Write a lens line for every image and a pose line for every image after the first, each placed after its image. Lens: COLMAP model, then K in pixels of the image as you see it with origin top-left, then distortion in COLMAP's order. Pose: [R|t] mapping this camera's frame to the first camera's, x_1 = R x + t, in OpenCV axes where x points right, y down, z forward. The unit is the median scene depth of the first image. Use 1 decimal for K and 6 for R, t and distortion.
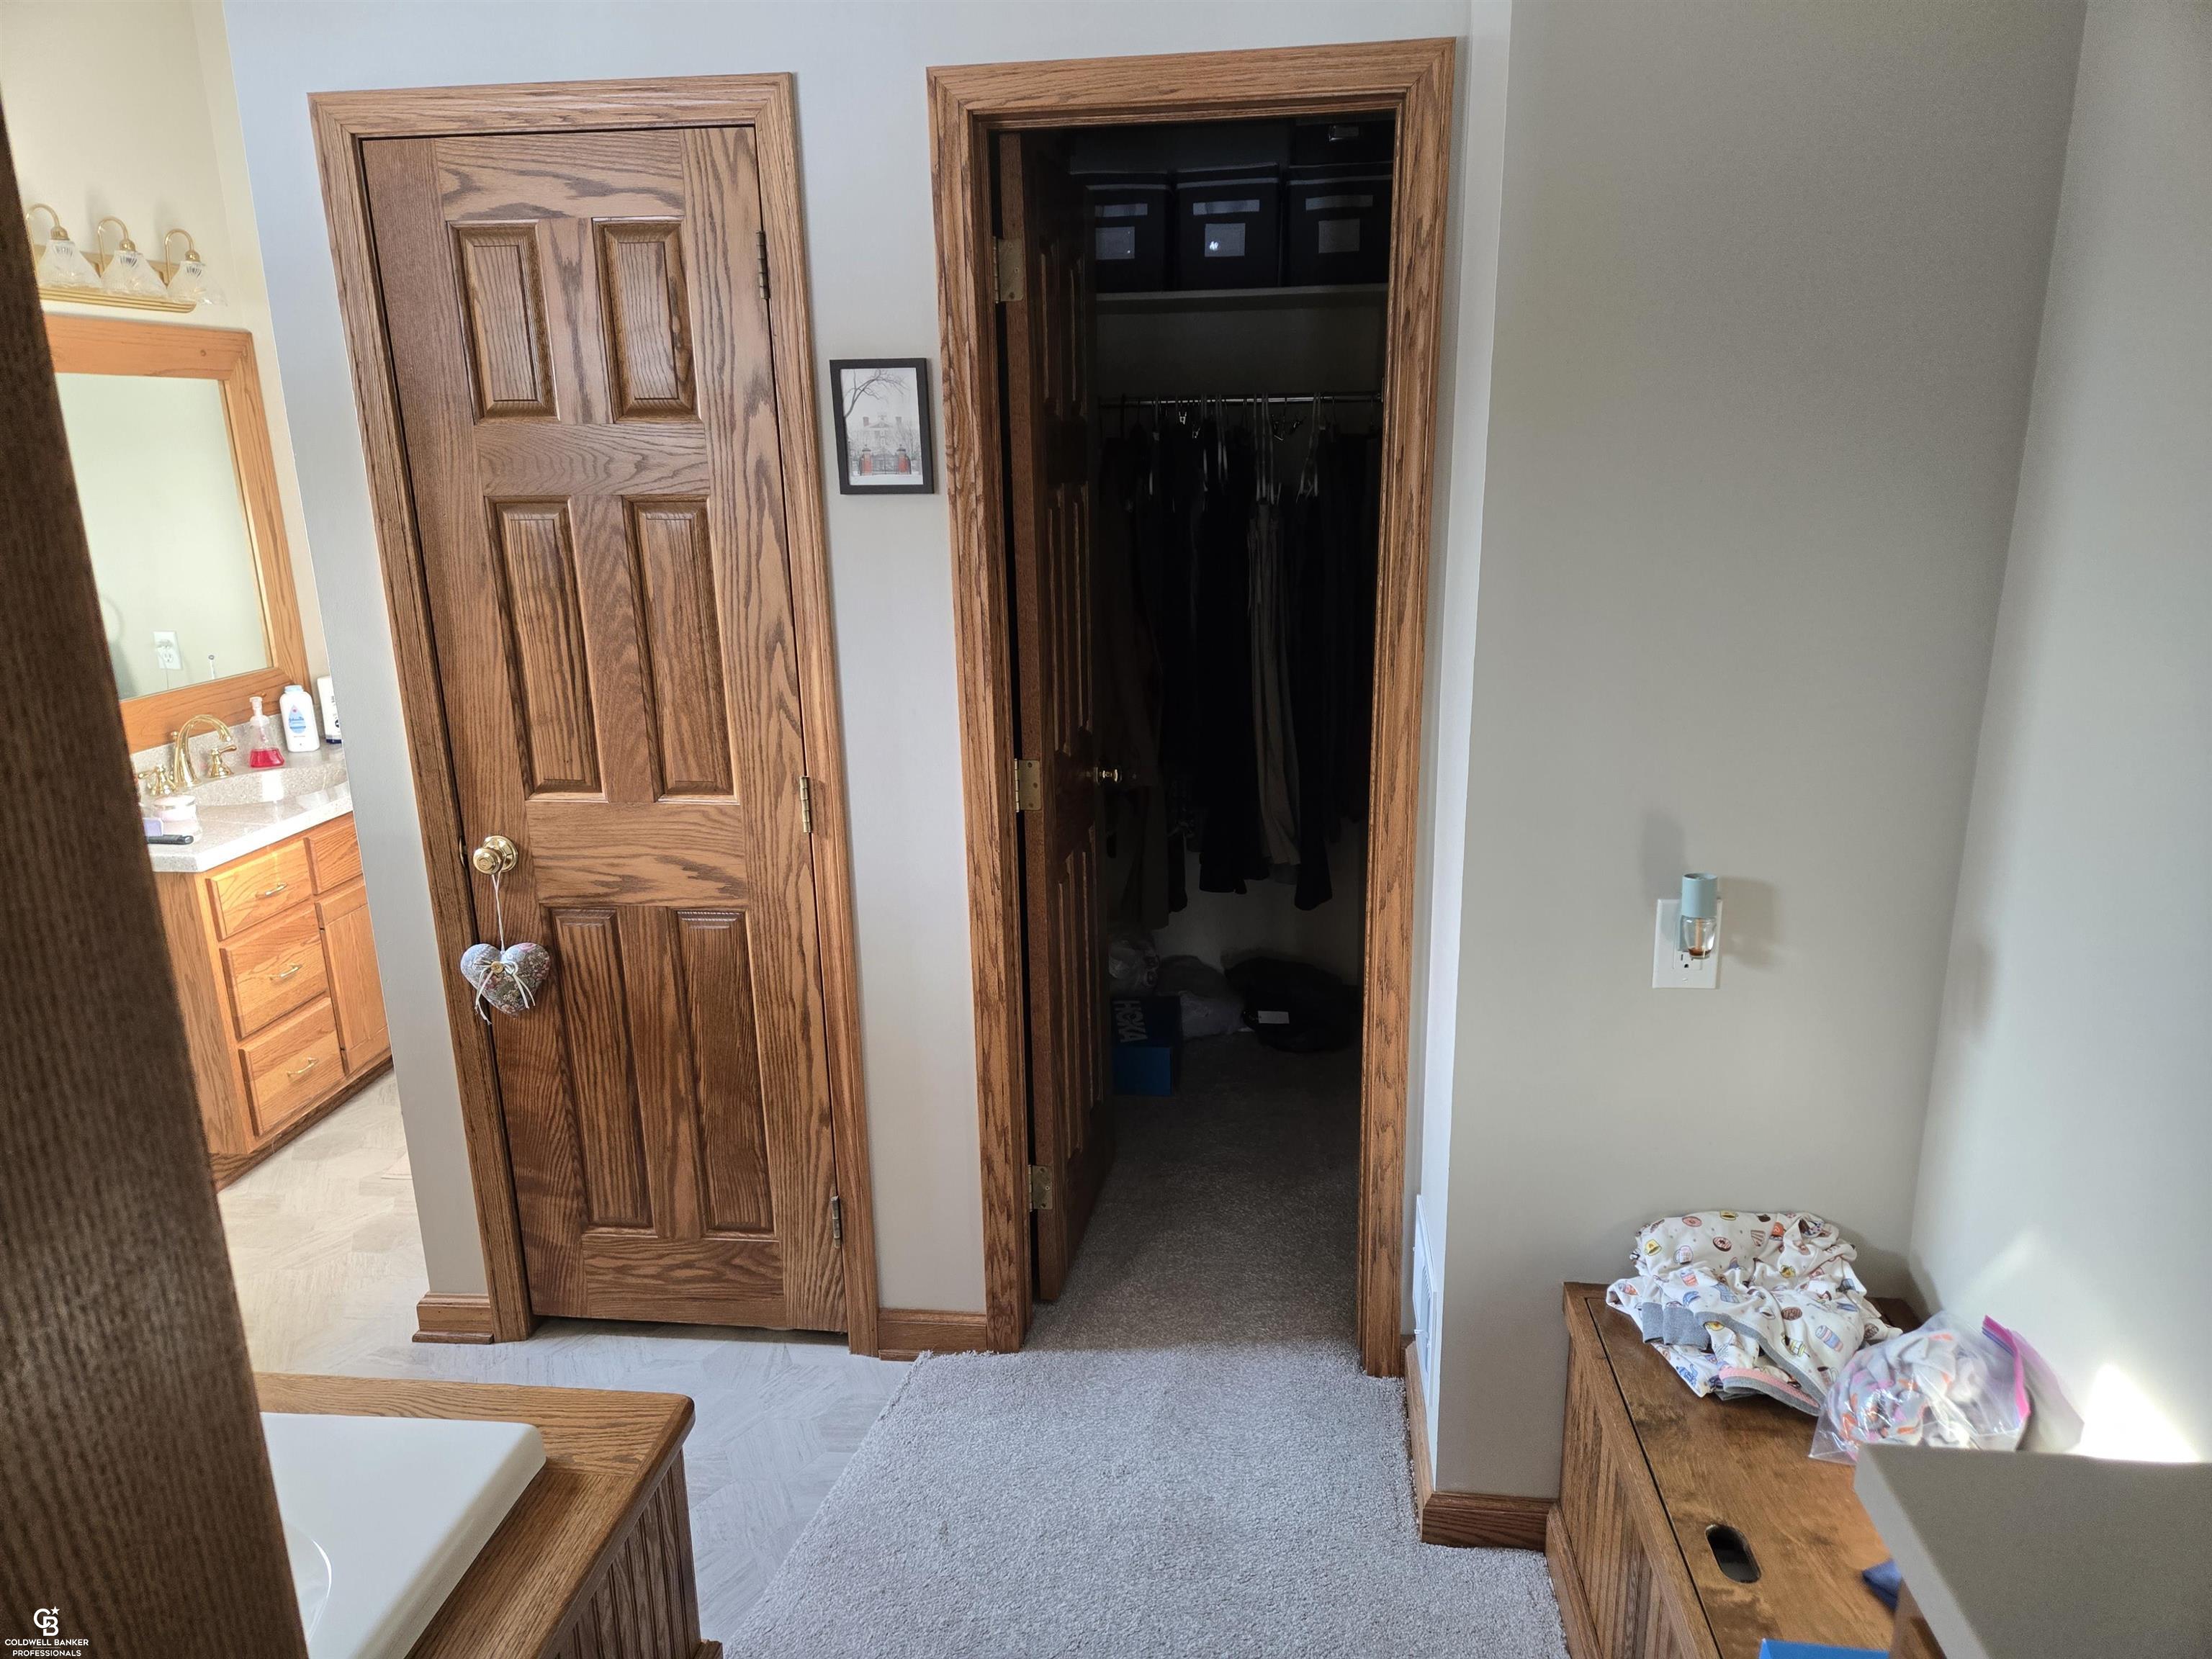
lens RADIAL K [[1484.1, 0, 1108.8], [0, 1484.1, 831.3], [0, 0, 1]] dist [0.068797, -0.055191]
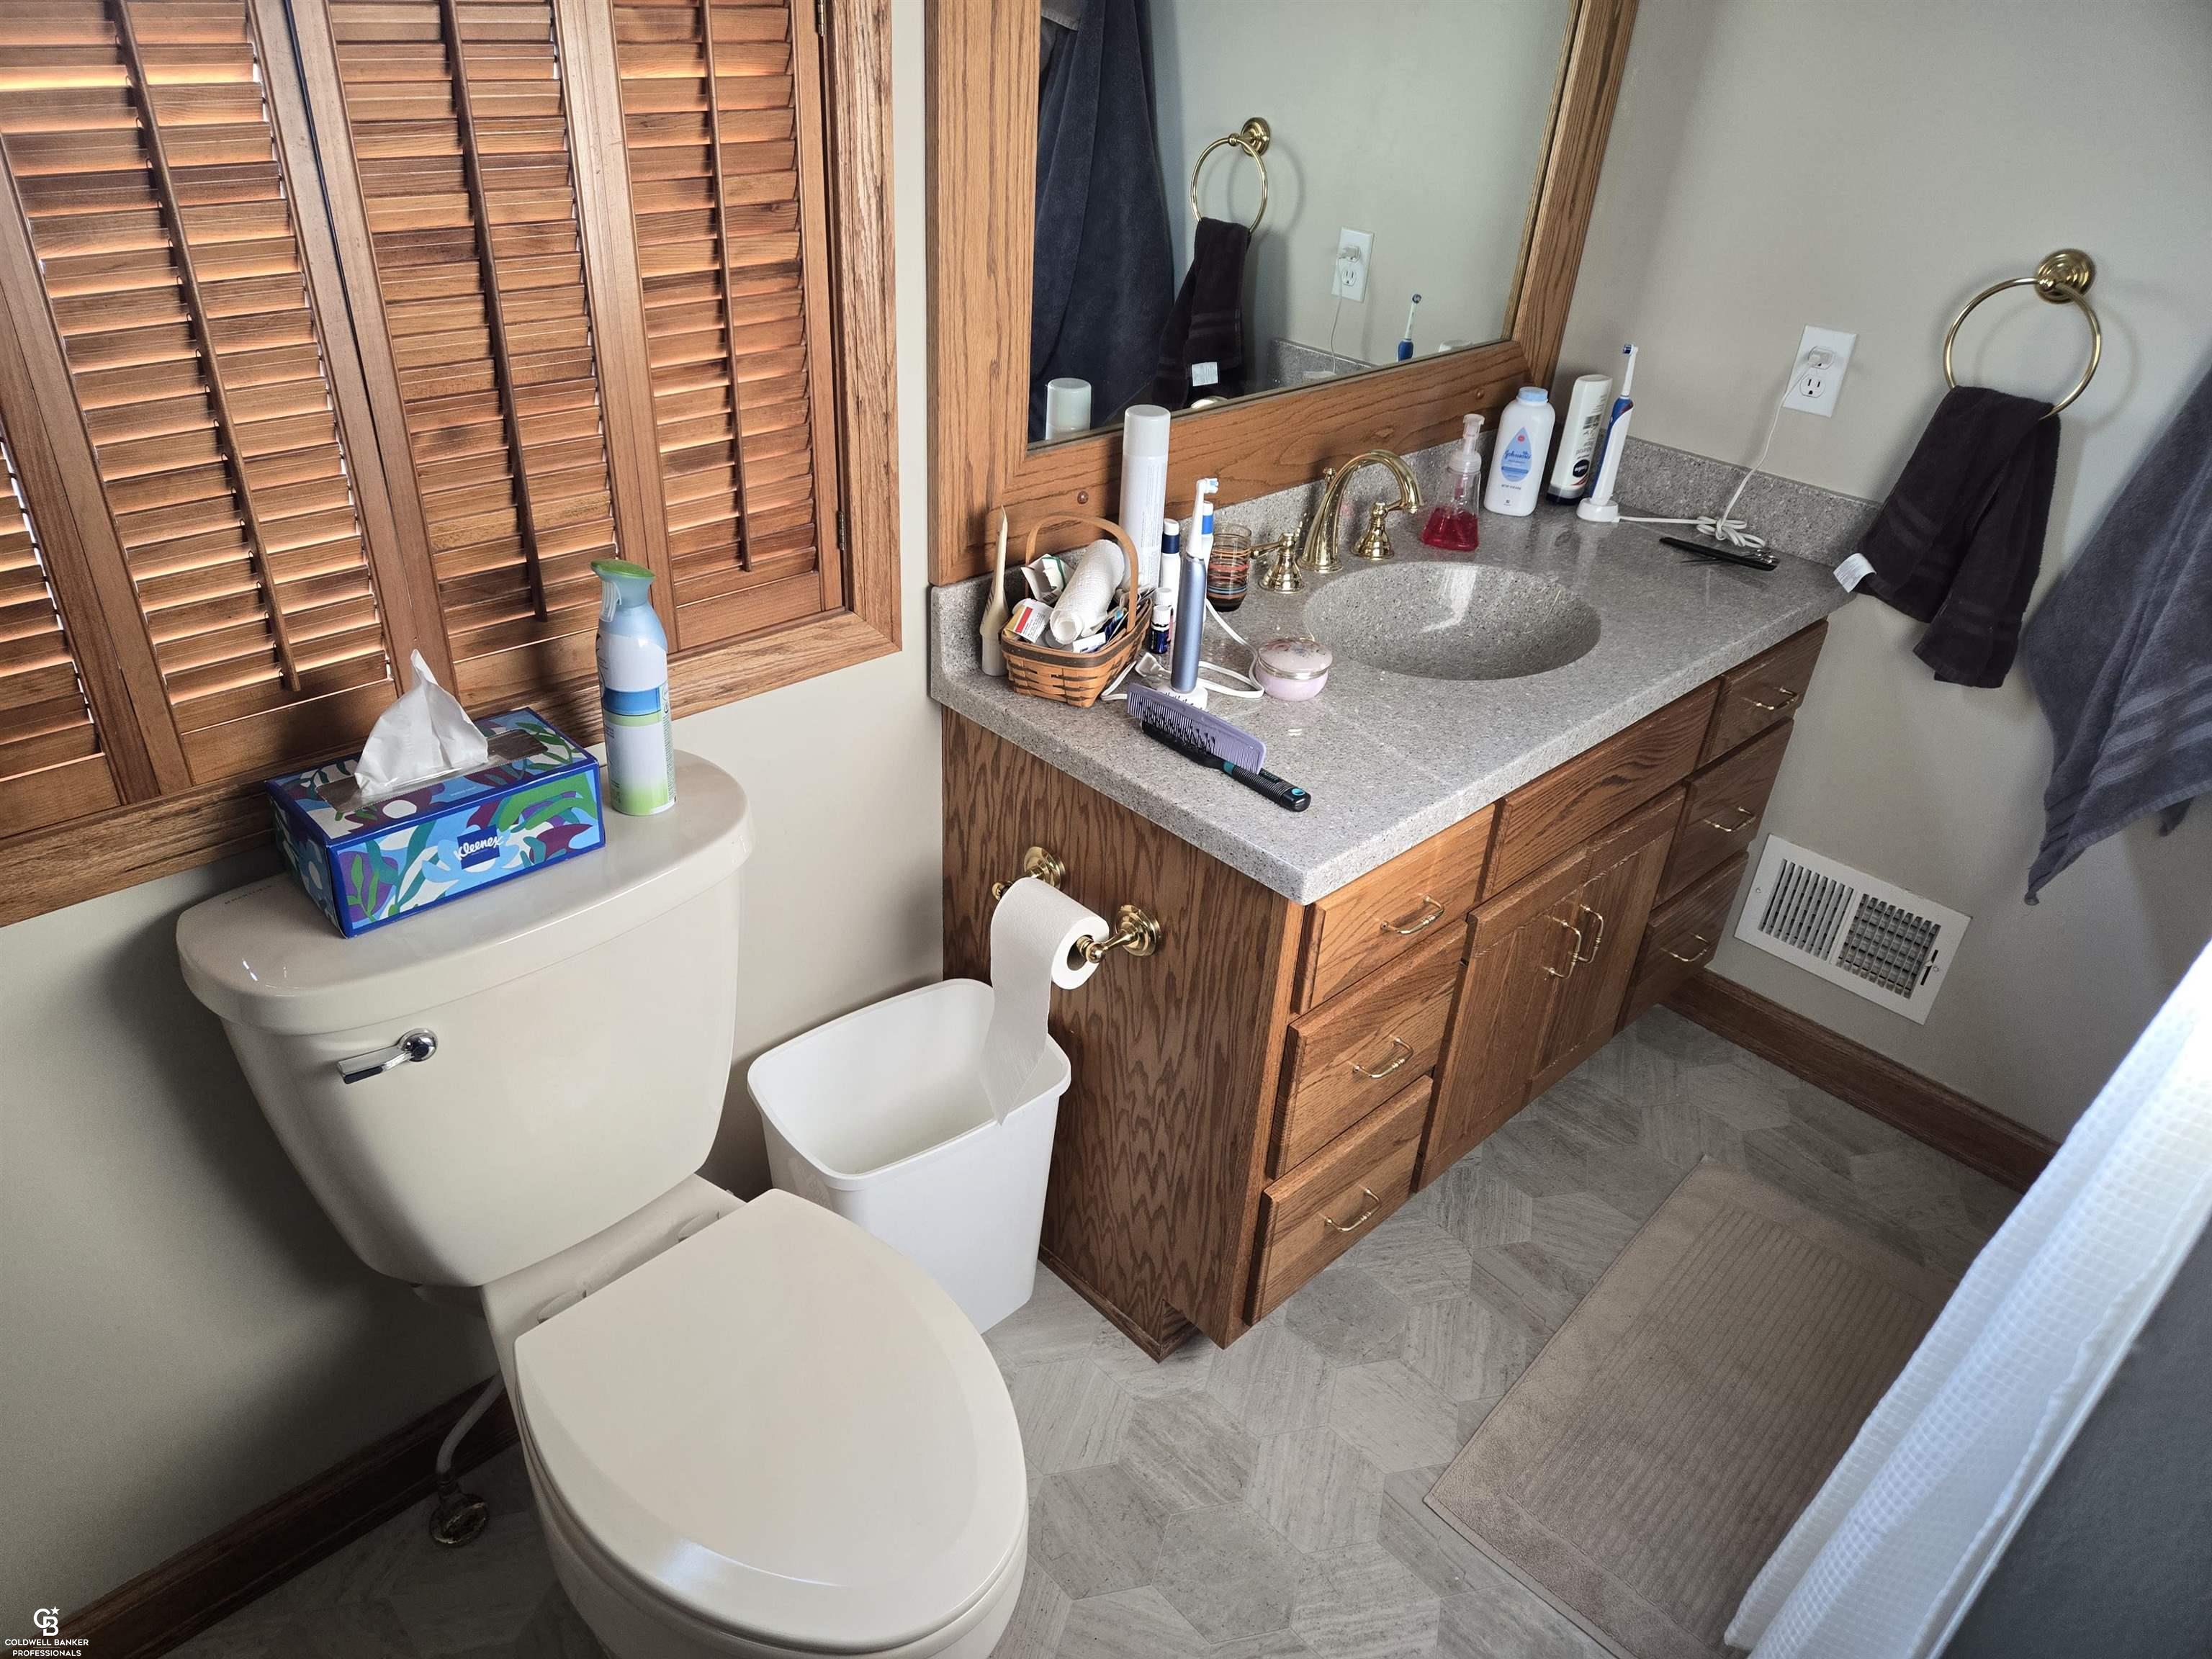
lens RADIAL K [[1484.1, 0, 1103.1], [0, 1484.1, 836.5], [0, 0, 1]] dist [0.068797, -0.055191]
pose [[0.768718, 0.393103, -0.504523, -0.343877], [-0.238054, 0.908002, 0.344765, -0.102997], [0.593636, -0.144924, 0.791577, 0.491774]]
